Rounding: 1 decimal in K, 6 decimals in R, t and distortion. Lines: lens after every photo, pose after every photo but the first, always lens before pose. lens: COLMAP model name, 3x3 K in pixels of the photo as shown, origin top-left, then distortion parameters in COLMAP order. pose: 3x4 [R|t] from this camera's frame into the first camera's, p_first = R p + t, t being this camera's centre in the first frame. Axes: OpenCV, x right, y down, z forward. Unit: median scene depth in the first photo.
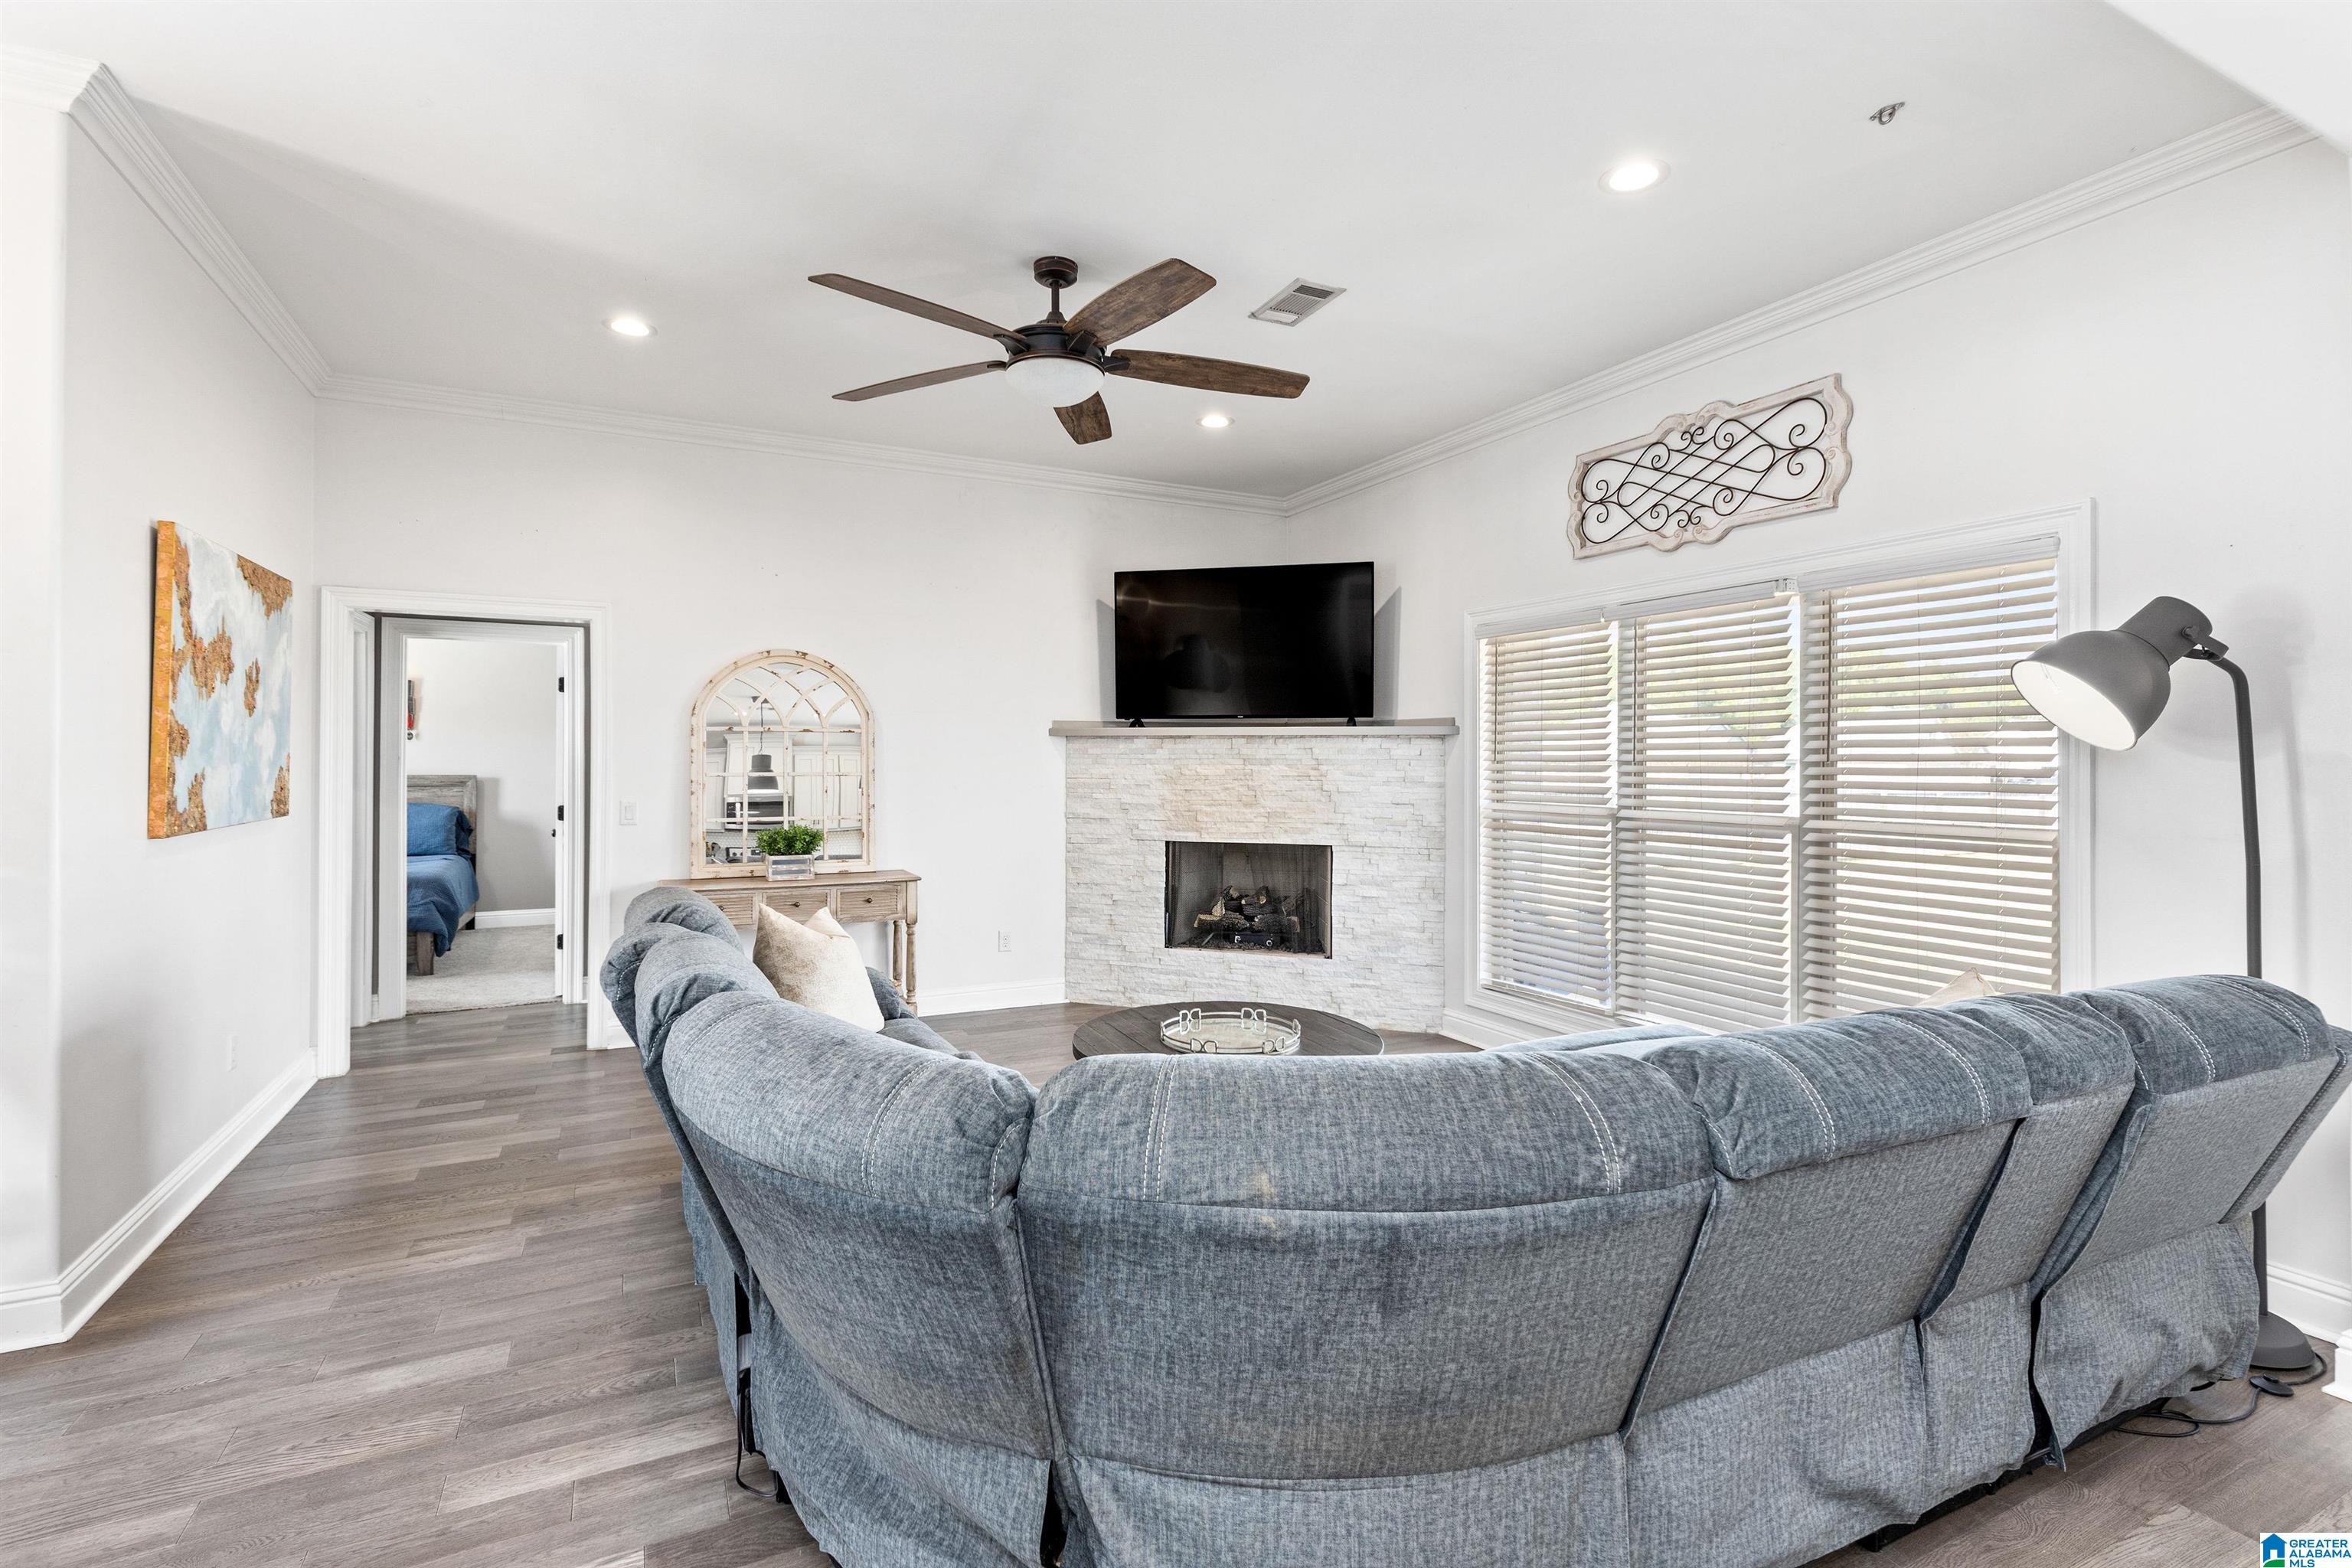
lens RADIAL K [[1071.6, 0, 1169.4], [0, 1071.6, 771.0], [0, 0, 1]] dist [0.005975, -0.001665]
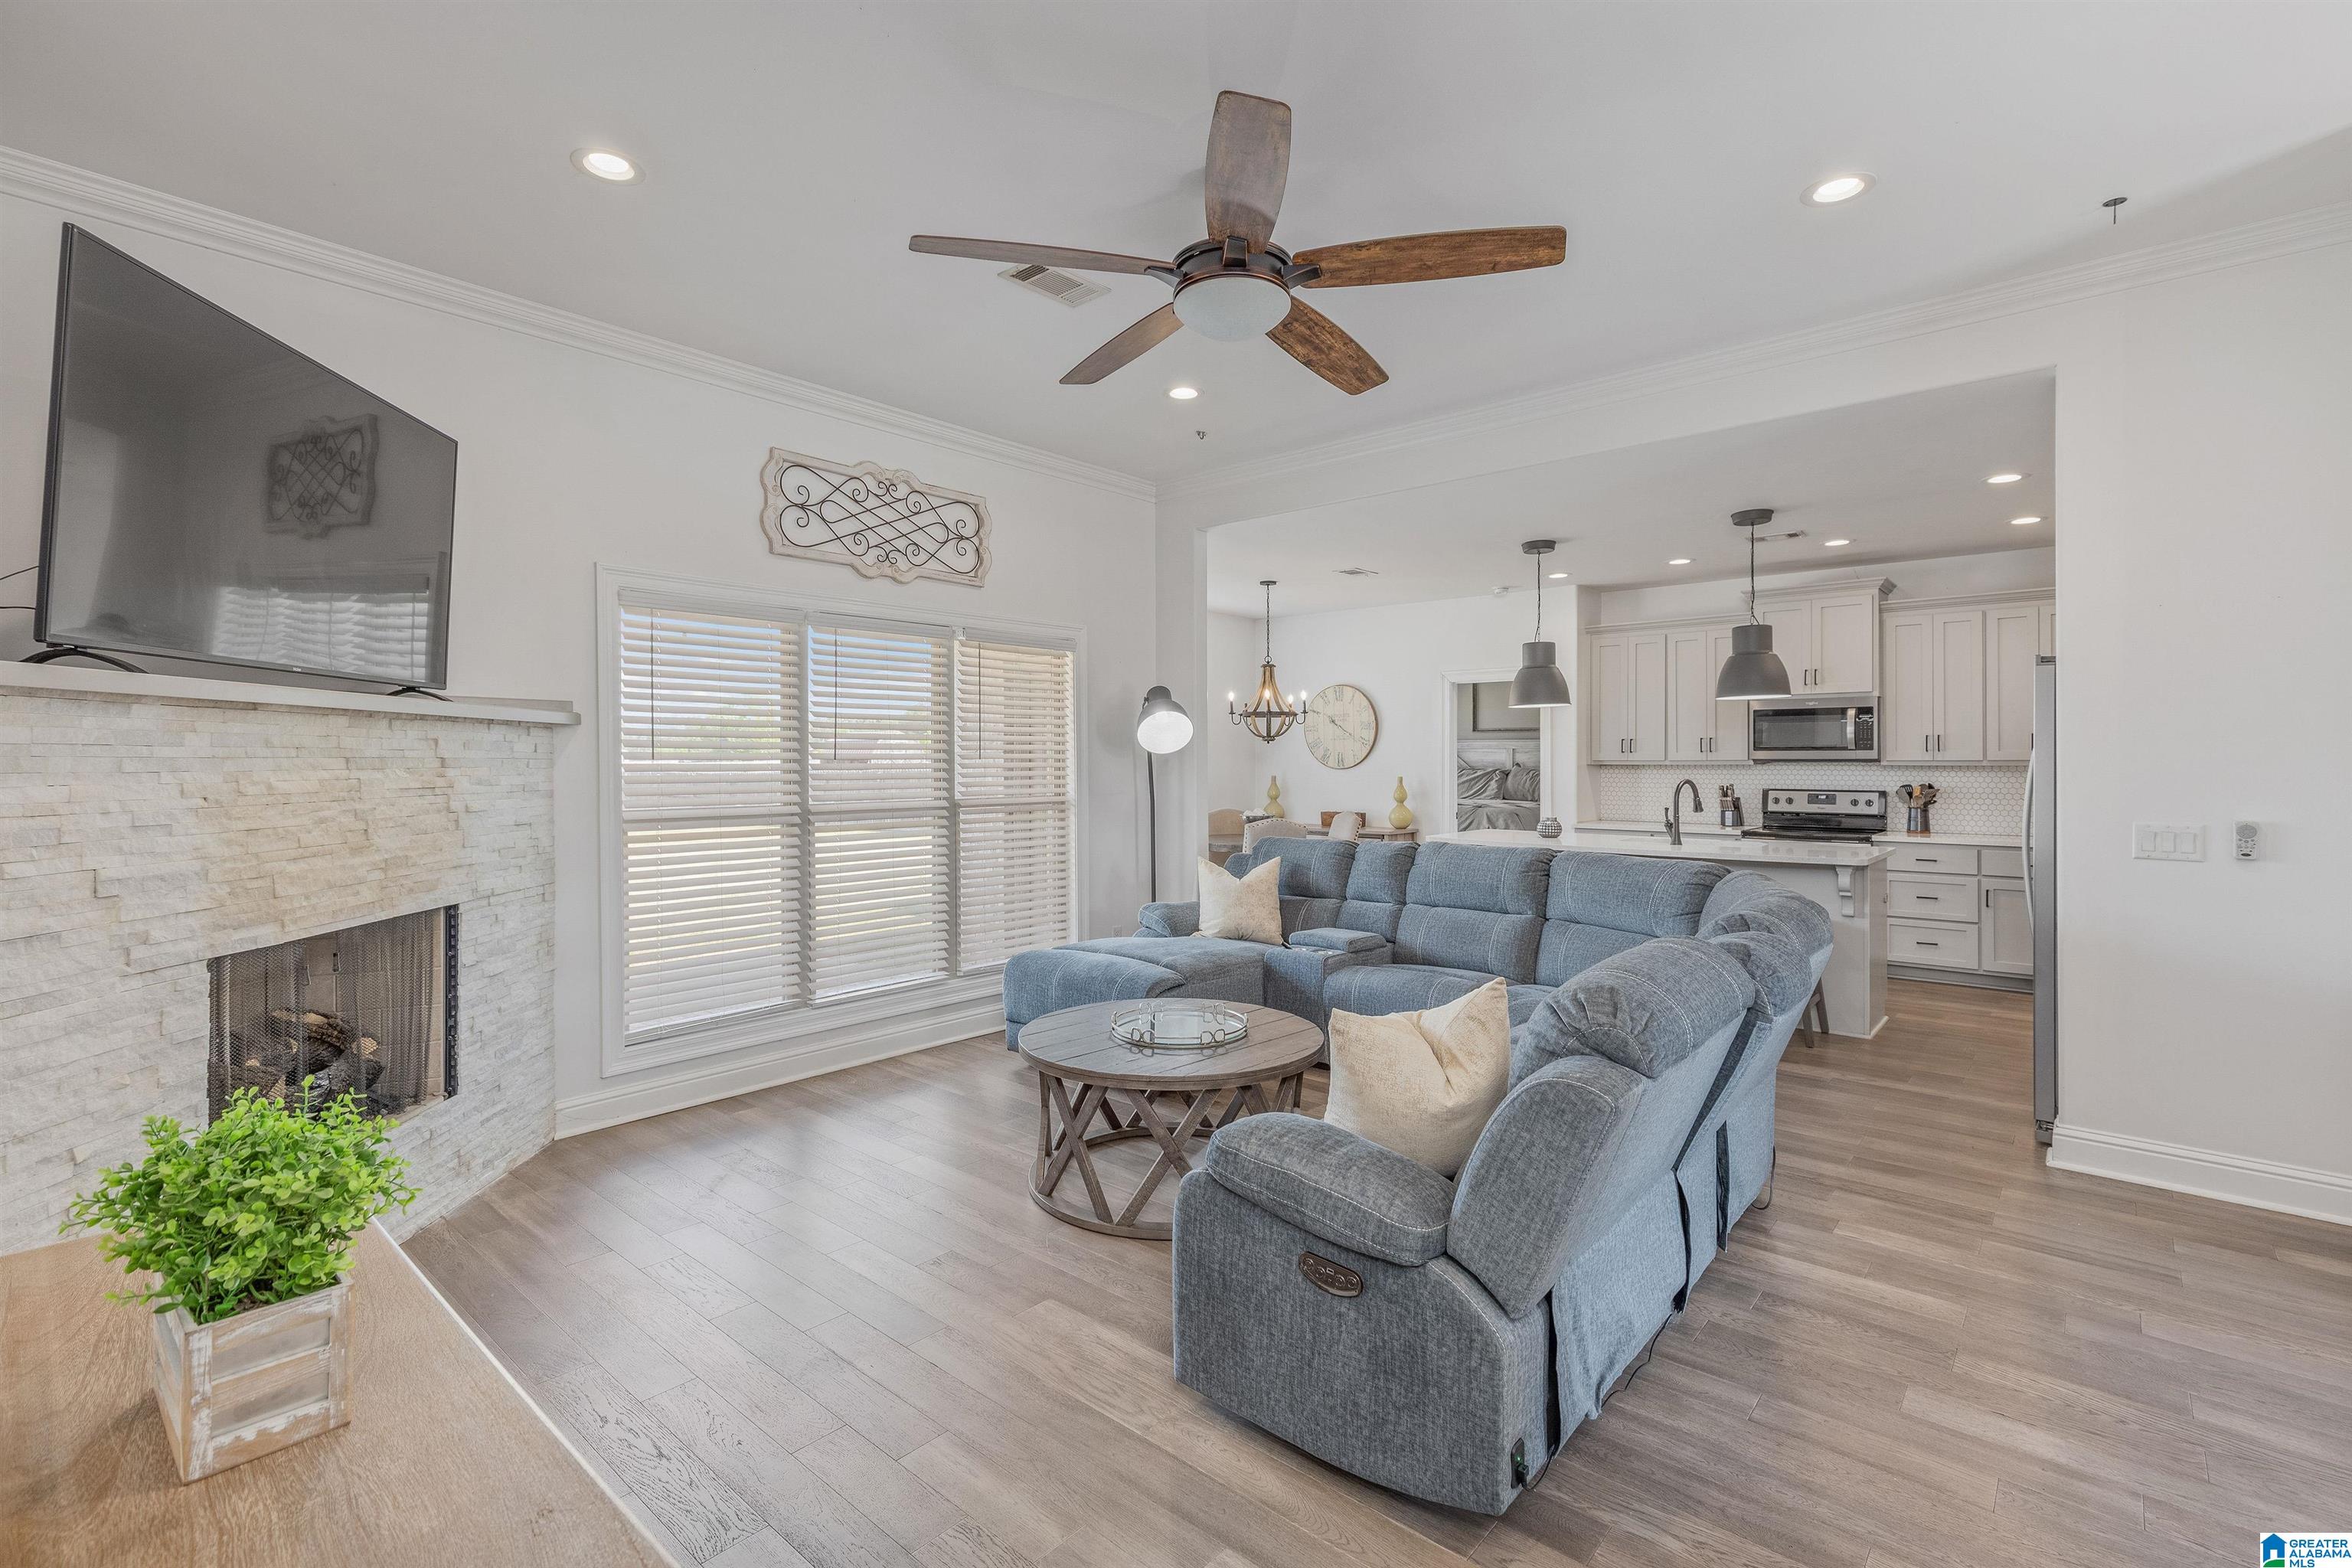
lens RADIAL K [[1071.6, 0, 1164.8], [0, 1071.6, 760.9], [0, 0, 1]] dist [0.005975, -0.001665]
pose [[-0.372706, -0.005195, 0.927935, -0.698924], [0.008985, 0.999917, 0.009207, -0.014545], [-0.927906, 0.011769, -0.372629, 1.092842]]
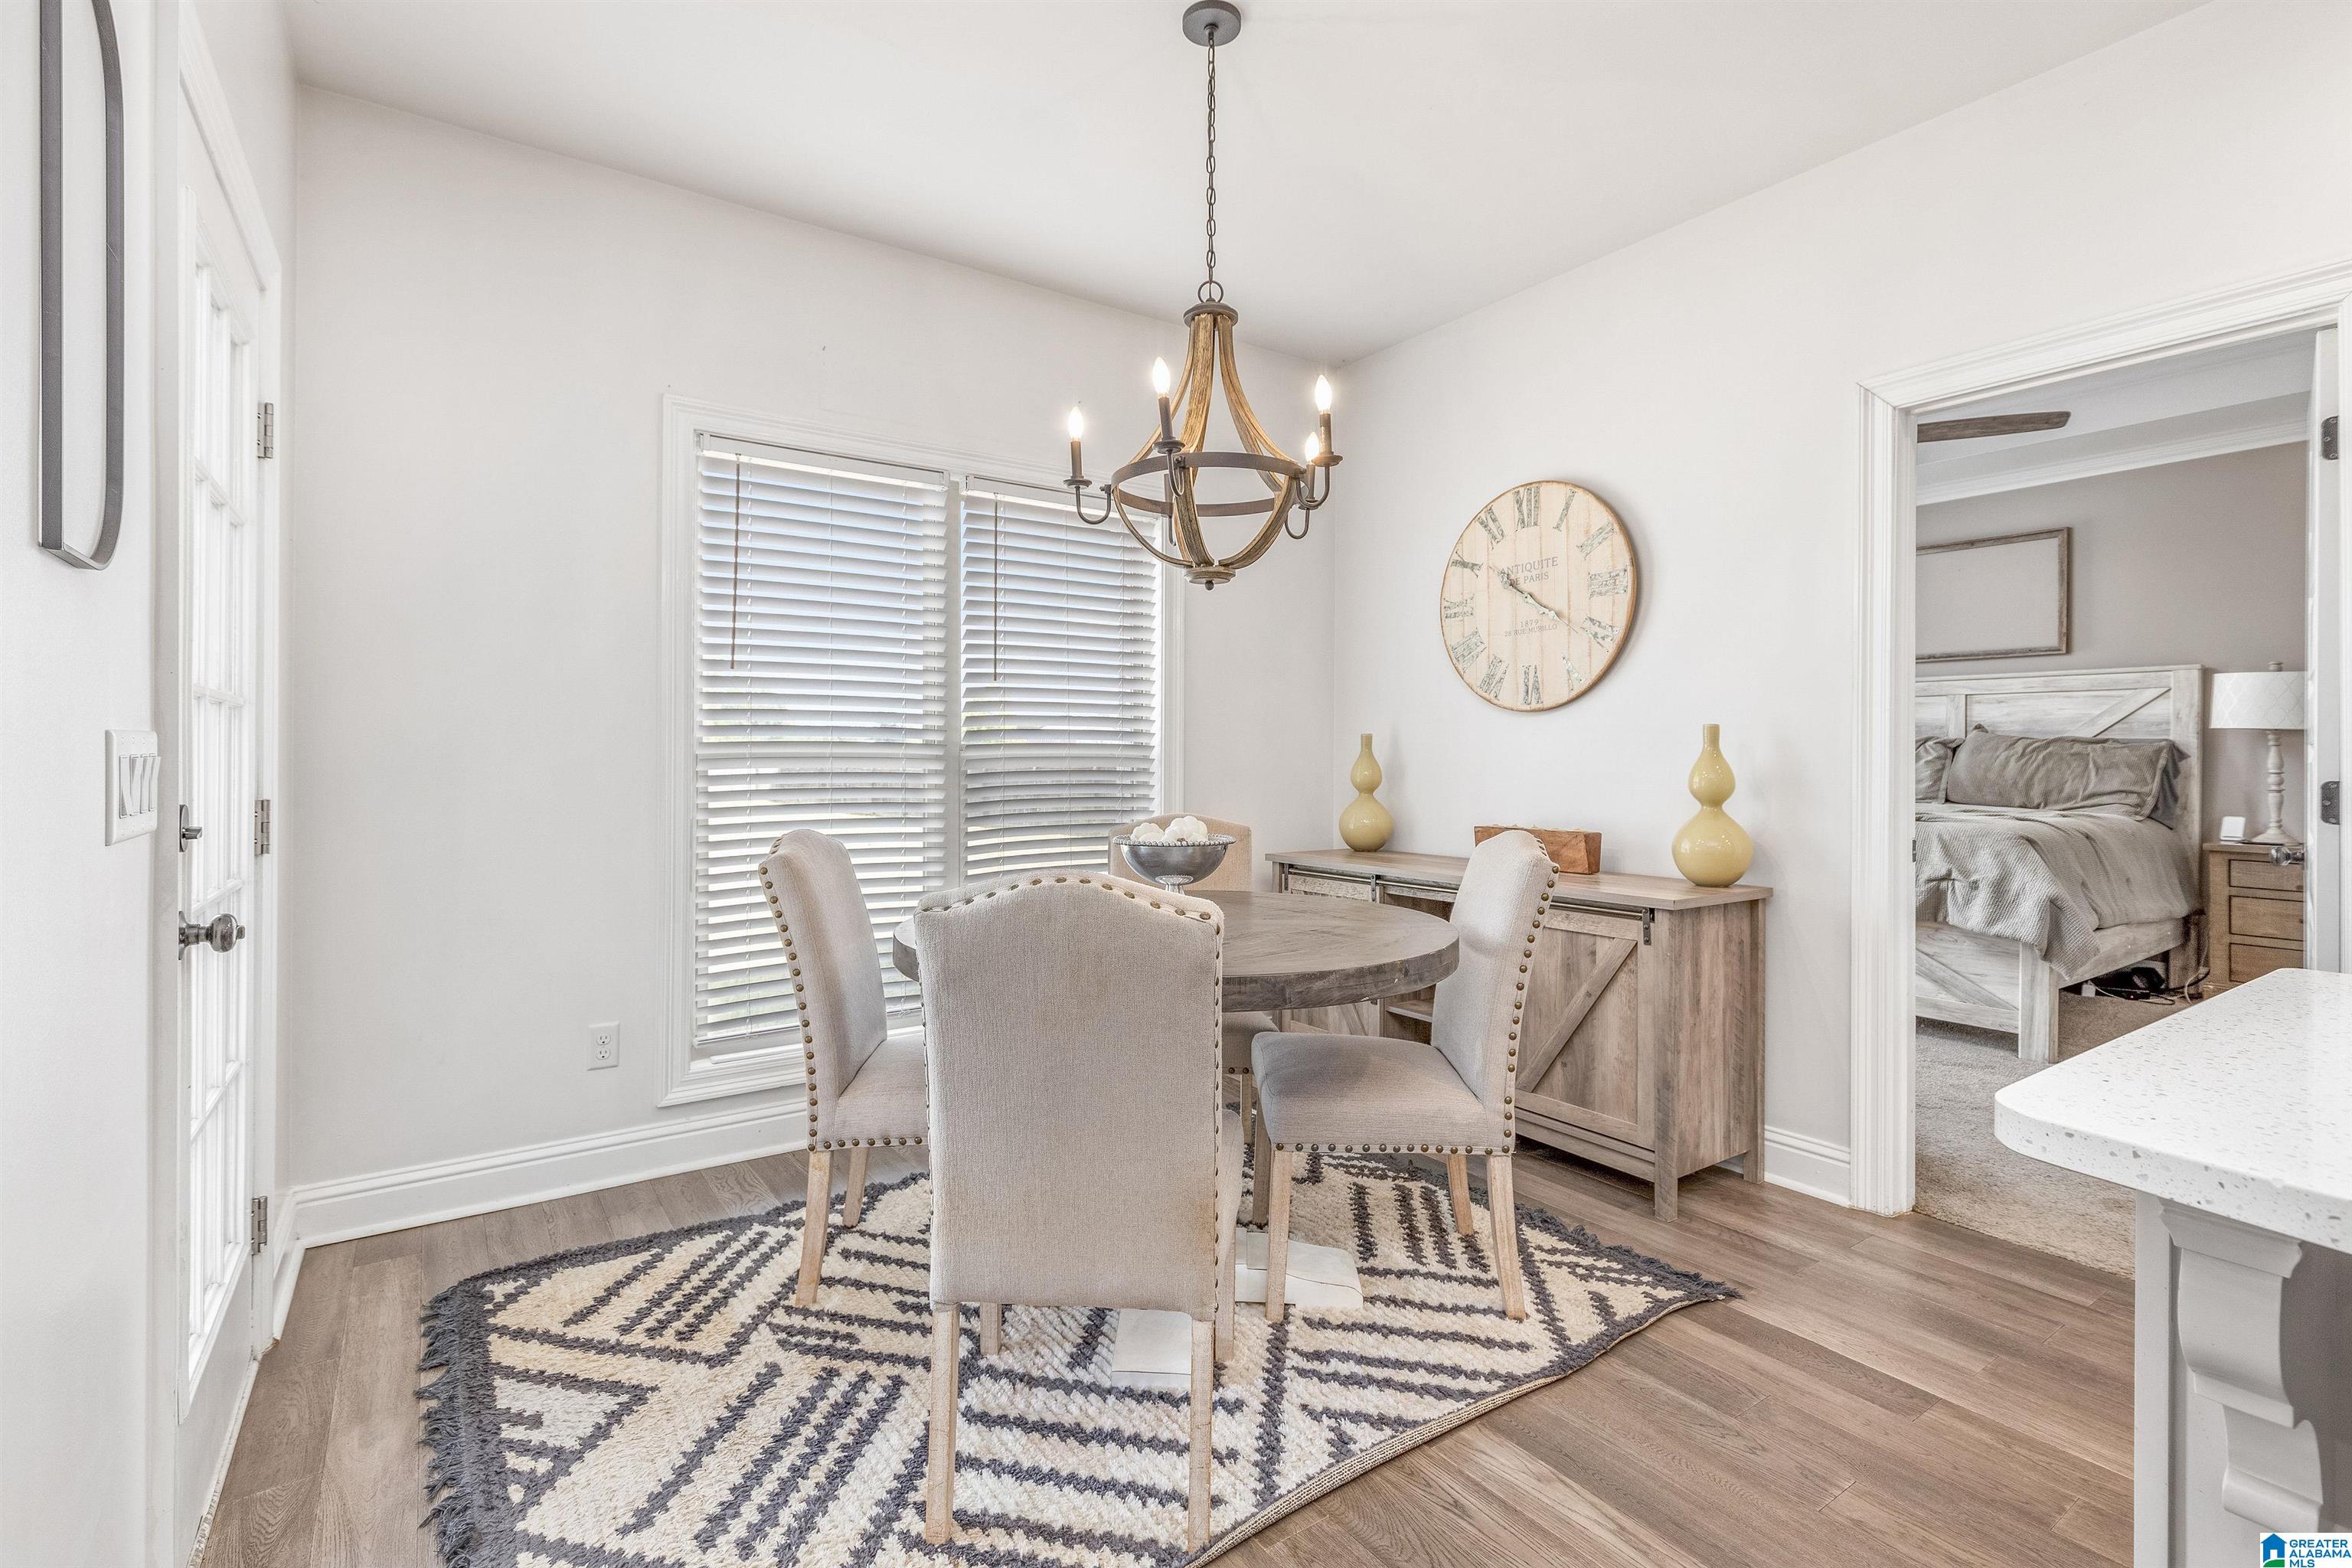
lens RADIAL K [[1071.6, 0, 1158.8], [0, 1071.6, 759.9], [0, 0, 1]] dist [0.005975, -0.001665]
pose [[-0.135955, -0.006255, 0.990695, -0.513465], [0.006440, 0.999953, 0.007197, -0.003330], [-0.990694, 0.007358, -0.135908, 0.968683]]
